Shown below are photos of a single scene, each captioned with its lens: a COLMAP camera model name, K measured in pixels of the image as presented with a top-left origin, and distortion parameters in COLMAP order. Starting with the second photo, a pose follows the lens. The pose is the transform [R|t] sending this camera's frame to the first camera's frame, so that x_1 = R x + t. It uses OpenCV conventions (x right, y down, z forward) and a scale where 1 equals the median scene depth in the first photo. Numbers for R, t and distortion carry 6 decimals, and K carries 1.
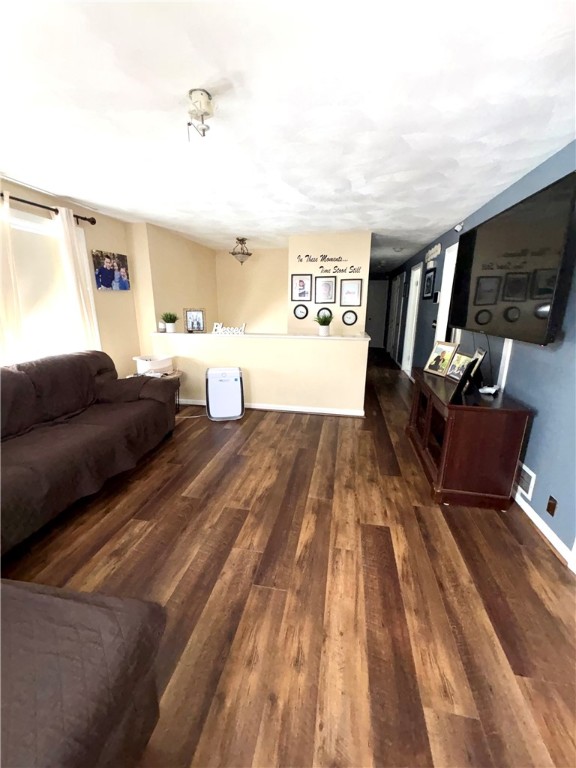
lens RADIAL K [[307.7, 0, 288.0], [0, 307.7, 384.0], [0, 0, 1]] dist [0.001493, 0.000341]
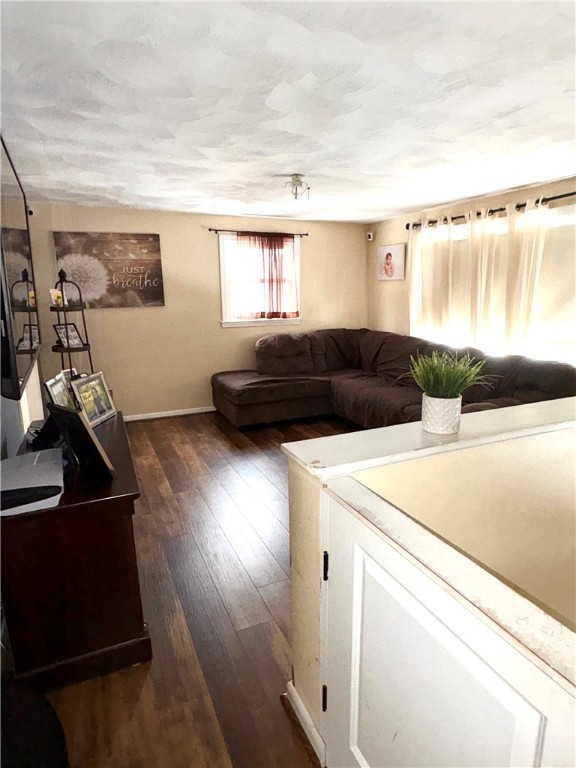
lens RADIAL K [[445.0, 0, 288.0], [0, 445.0, 384.0], [0, 0, 1]] dist [0.002180, 0.000197]
pose [[-0.821235, 0.118922, -0.558059, 1.041007], [-0.138101, 0.907534, 0.396624, -0.775140], [0.553625, 0.402790, -0.728876, 2.769678]]
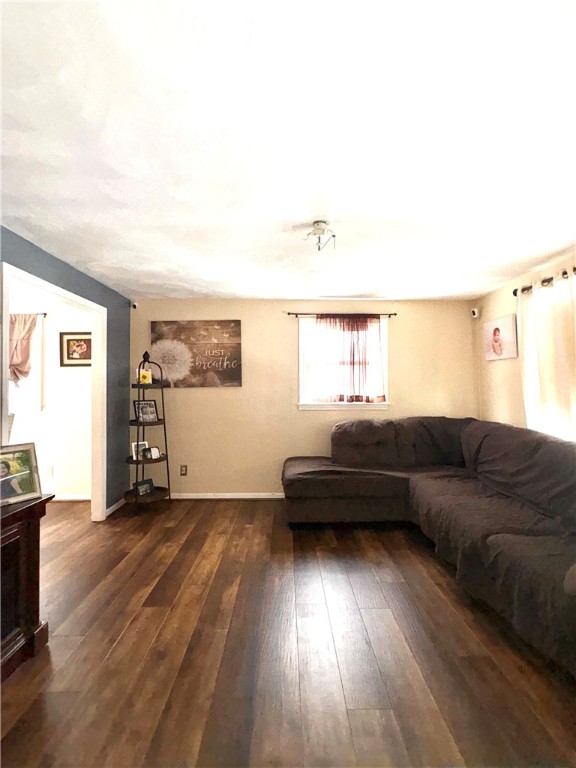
lens RADIAL K [[368.6, 0, 288.0], [0, 368.6, 384.0], [0, 0, 1]] dist [-0.001748, -0.000224]
pose [[-0.980788, -0.008485, -0.194892, 0.139224], [-0.053968, 0.971864, 0.229276, -0.559721], [0.187463, 0.235389, -0.953651, 2.381067]]
